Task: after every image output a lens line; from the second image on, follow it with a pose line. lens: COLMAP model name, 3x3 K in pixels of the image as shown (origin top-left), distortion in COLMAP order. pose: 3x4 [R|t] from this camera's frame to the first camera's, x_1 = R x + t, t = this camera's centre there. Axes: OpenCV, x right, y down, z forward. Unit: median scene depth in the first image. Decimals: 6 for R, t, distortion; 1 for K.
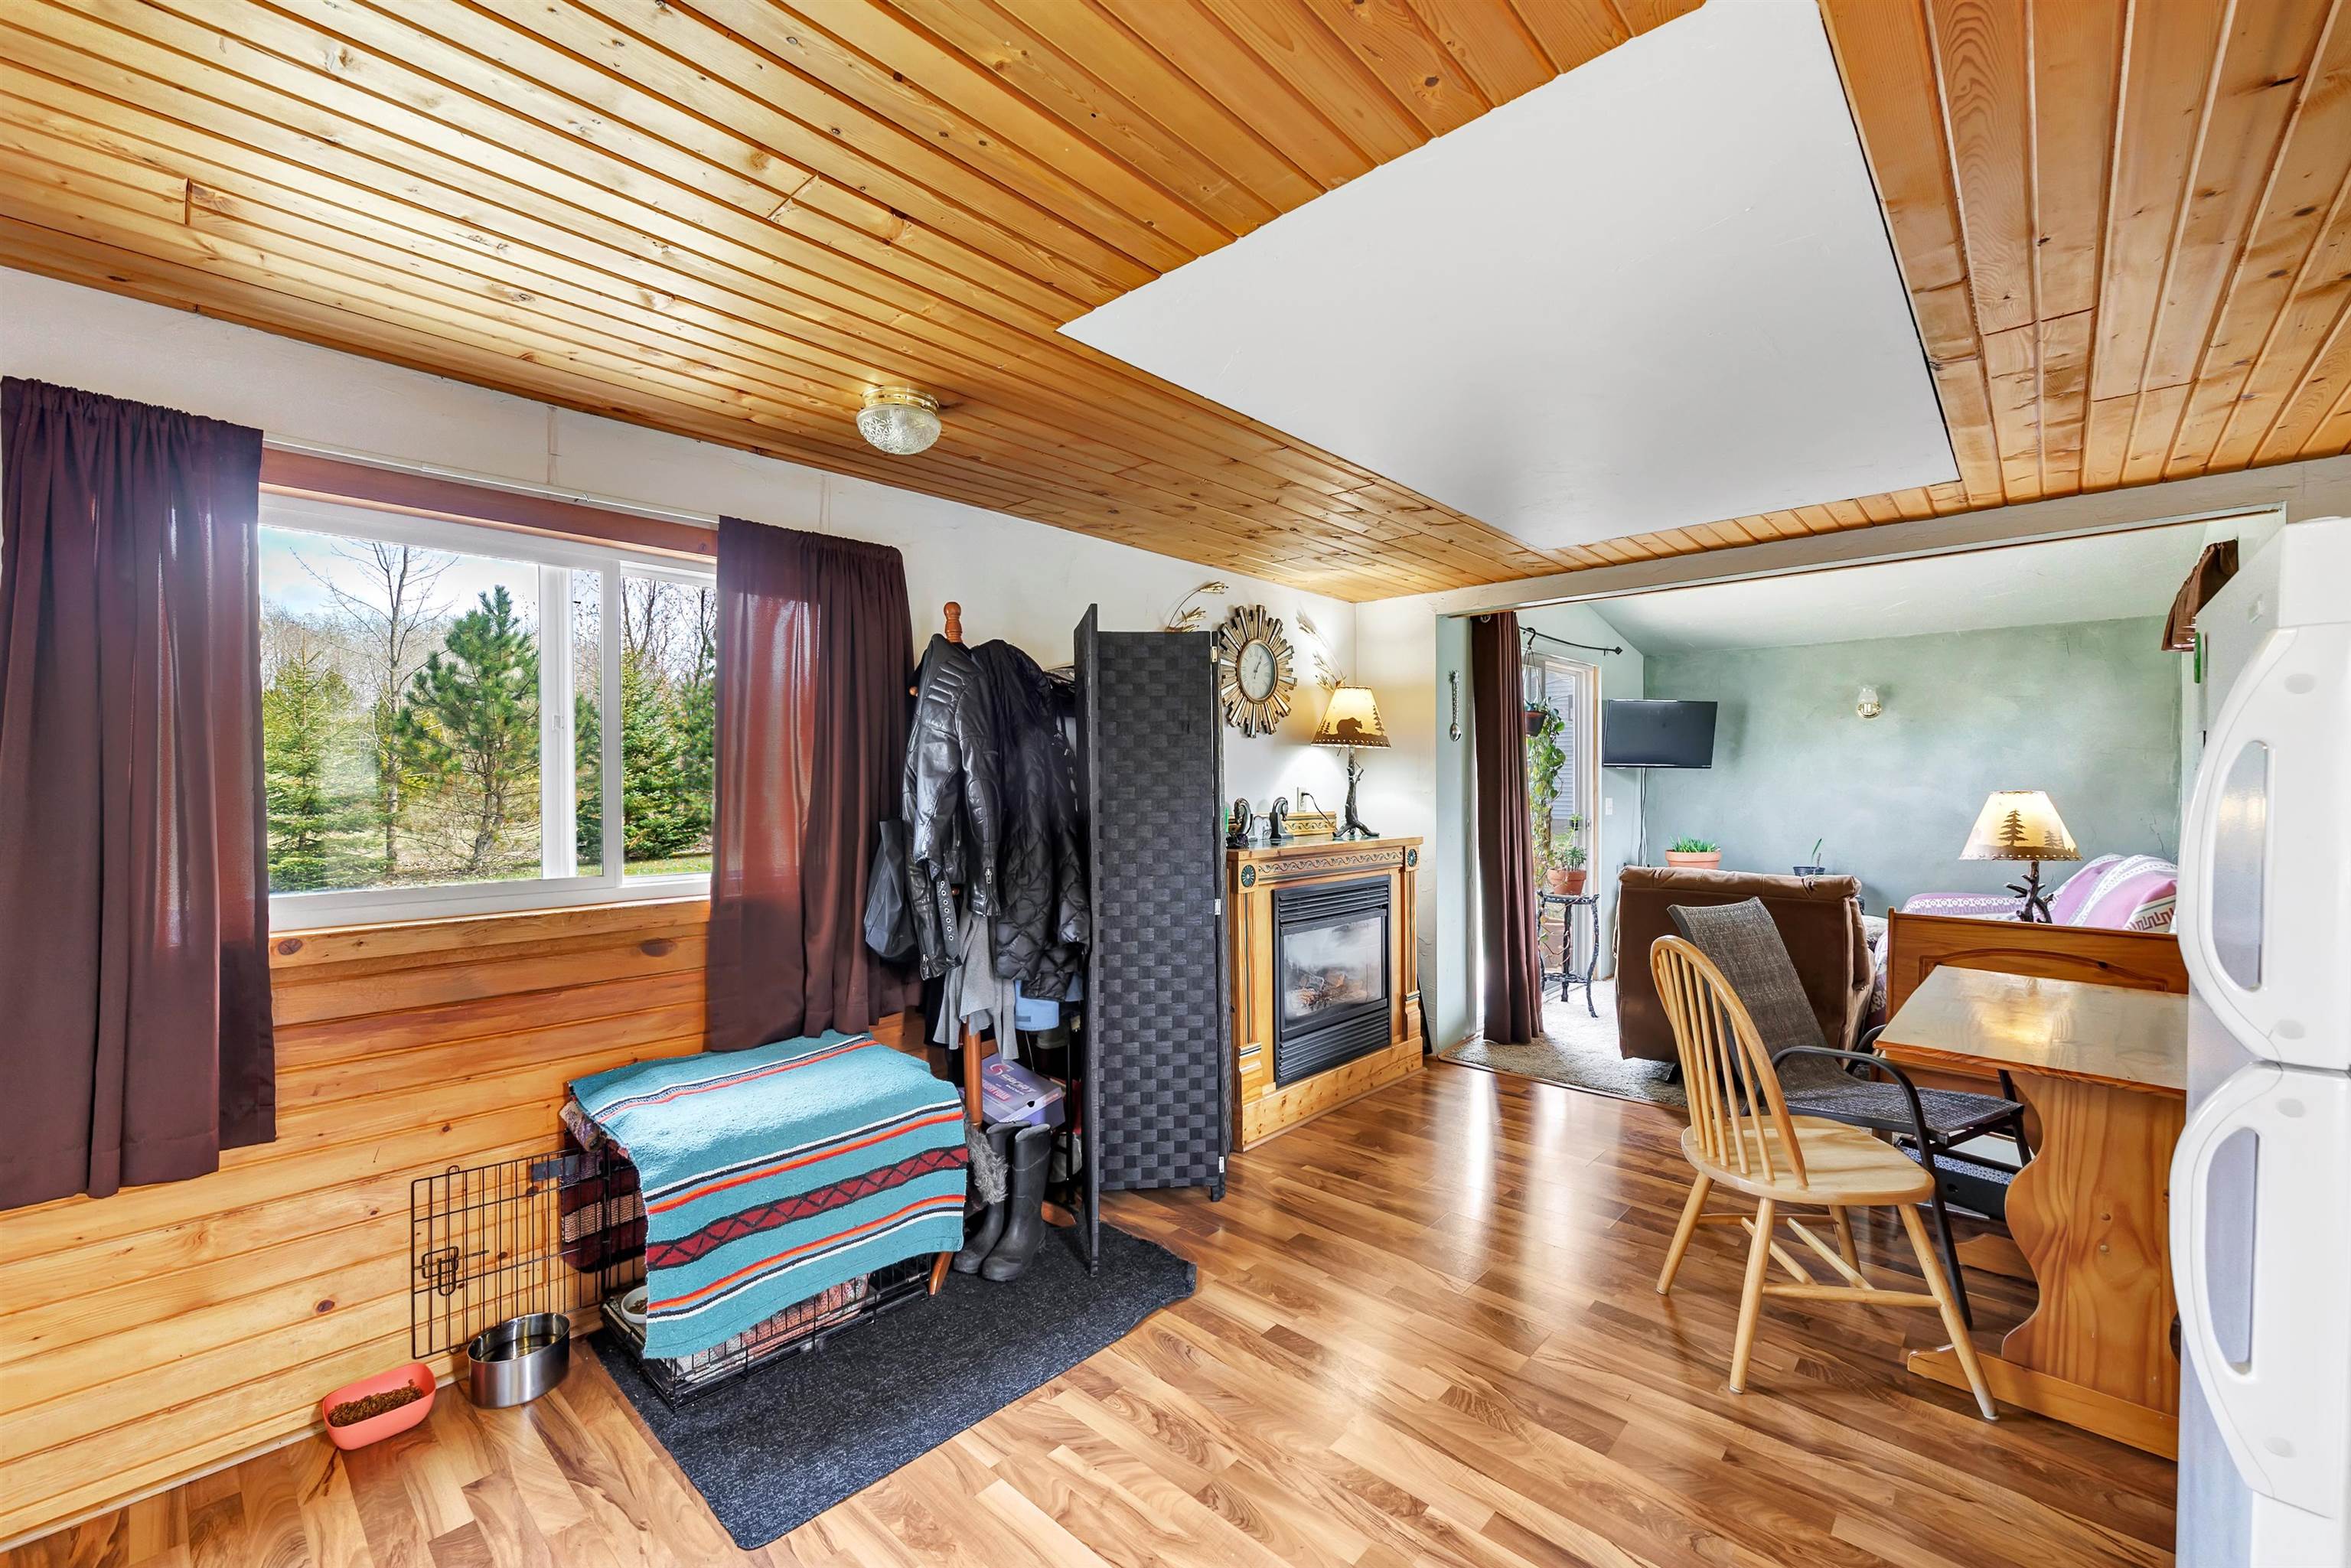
lens RADIAL K [[953.1, 0, 1169.3], [0, 953.1, 782.4], [0, 0, 1]] dist [0.002002, 0.000130]
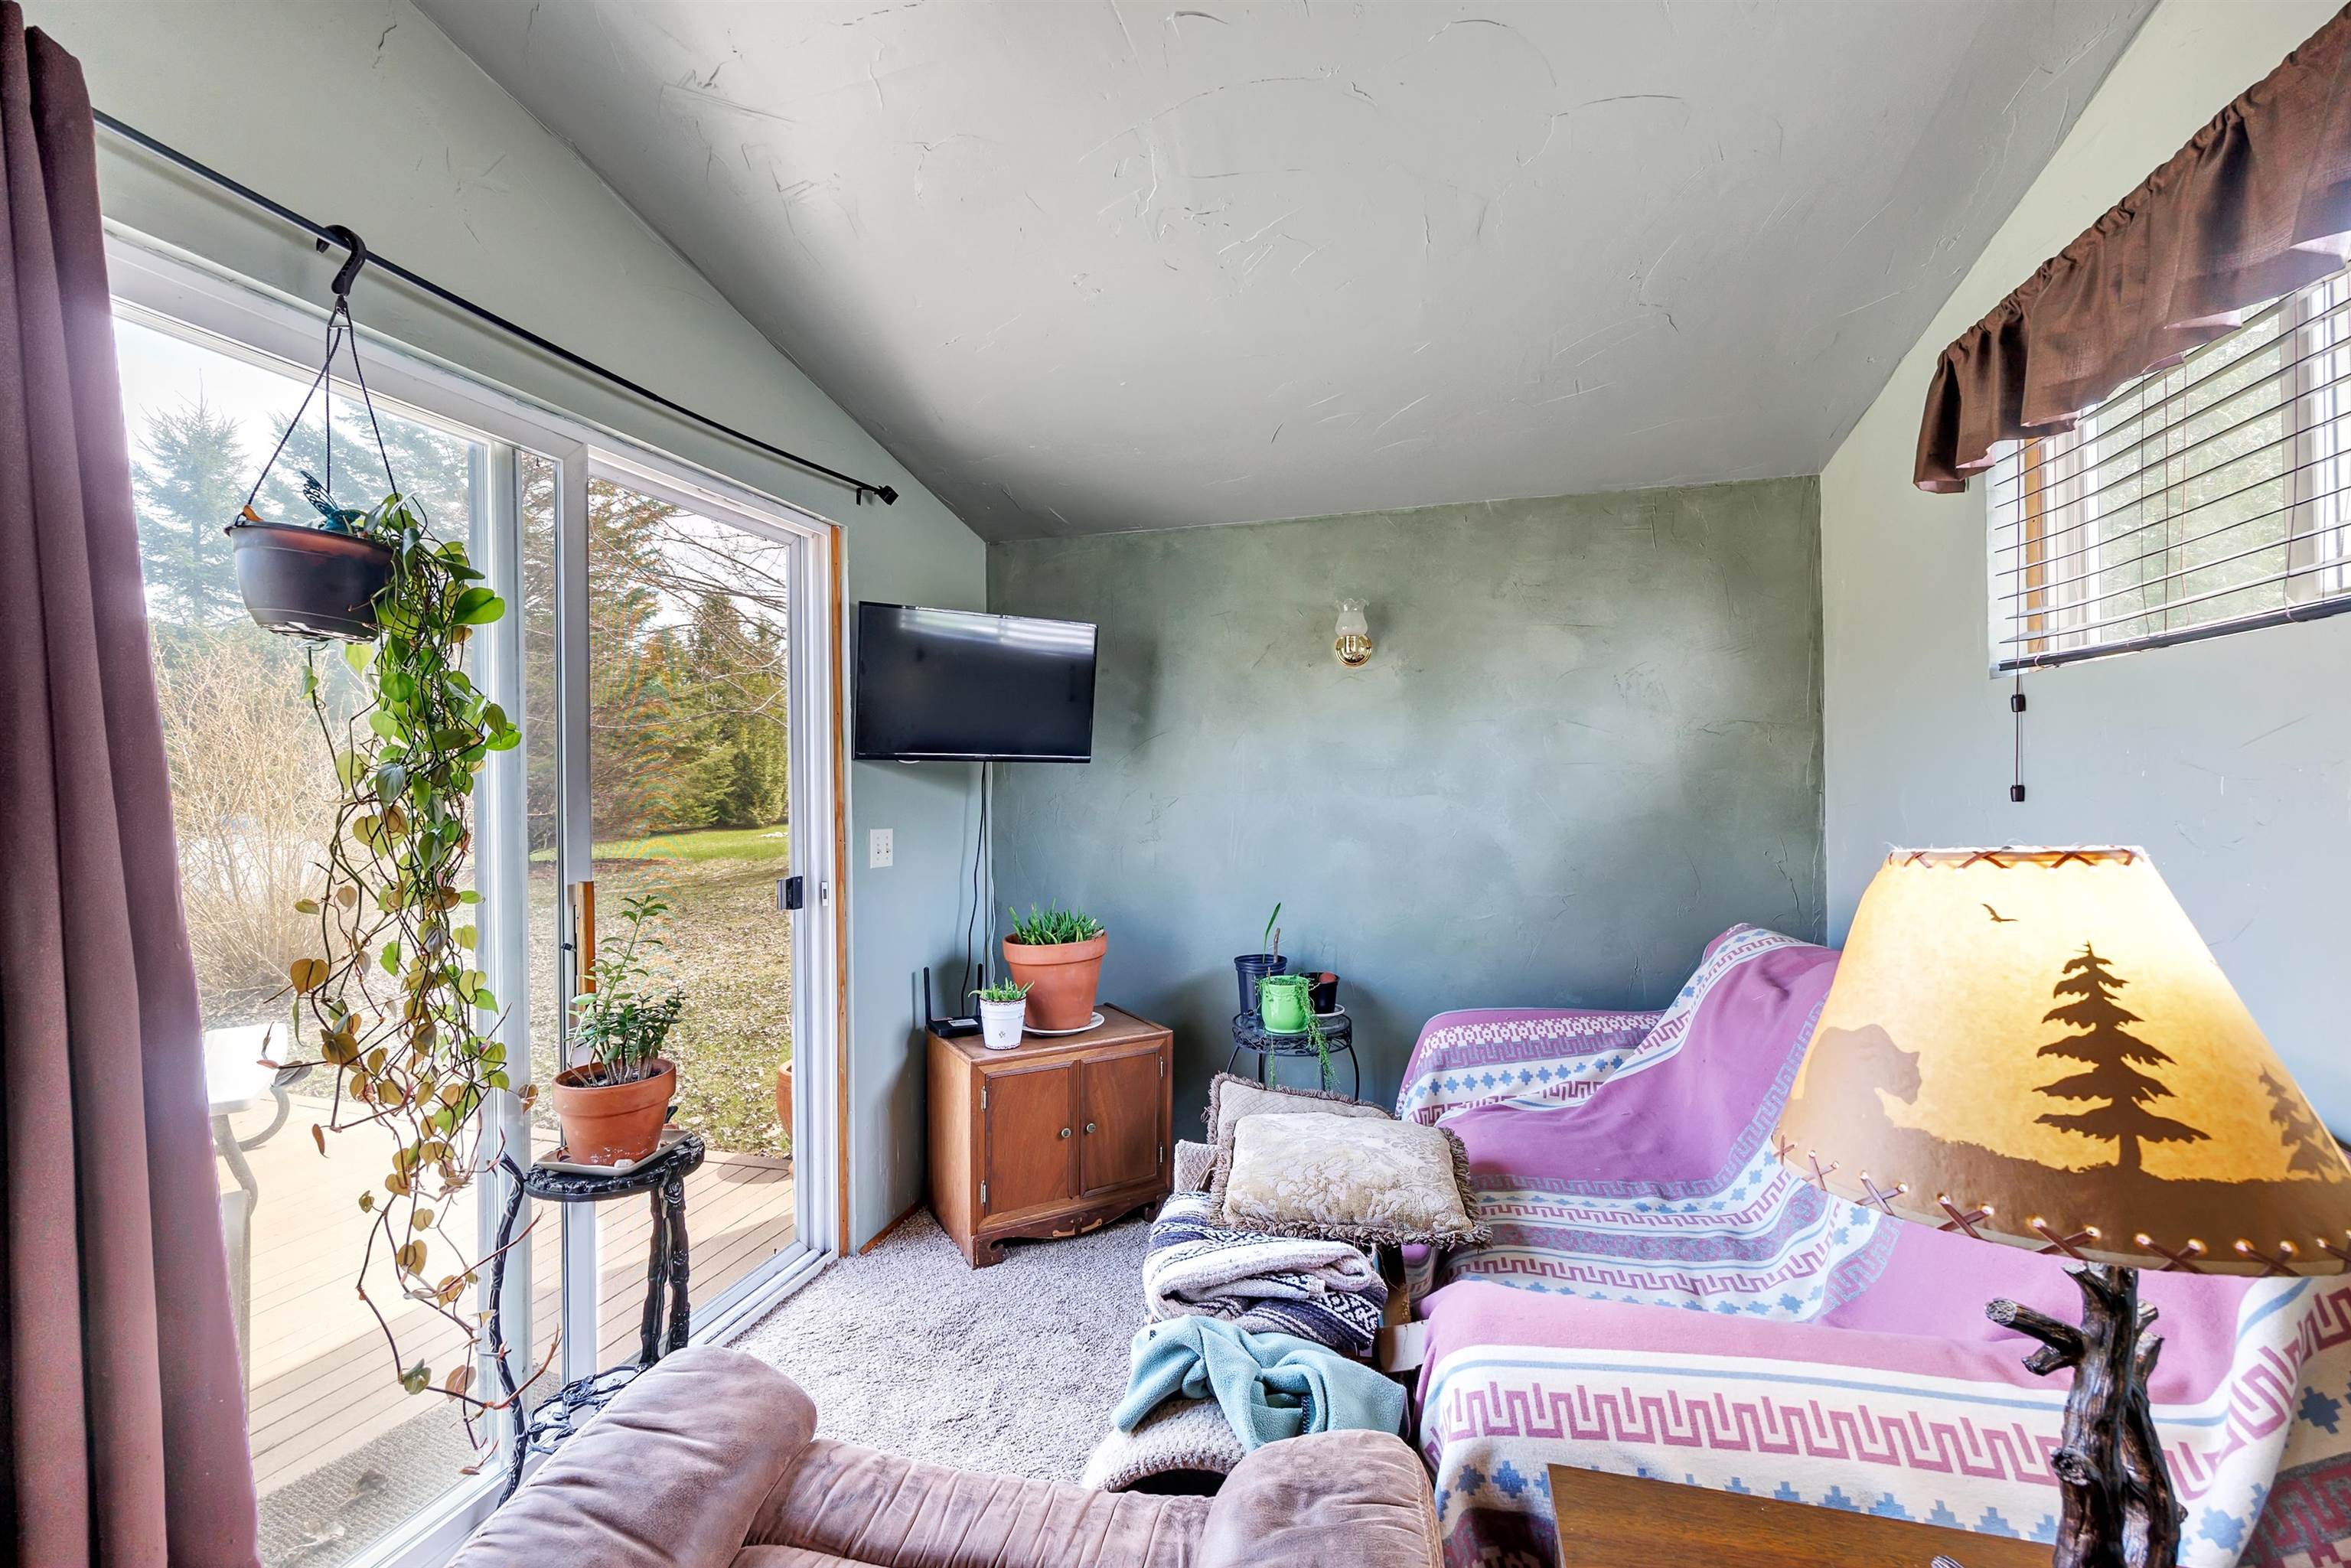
lens RADIAL K [[953.1, 0, 1176.5], [0, 953.1, 787.0], [0, 0, 1]] dist [0.002002, 0.000130]
pose [[0.887775, -0.012280, 0.460114, 0.413018], [0.011247, 0.999924, 0.004987, -0.004598], [-0.460140, 0.000748, 0.887846, 0.590263]]
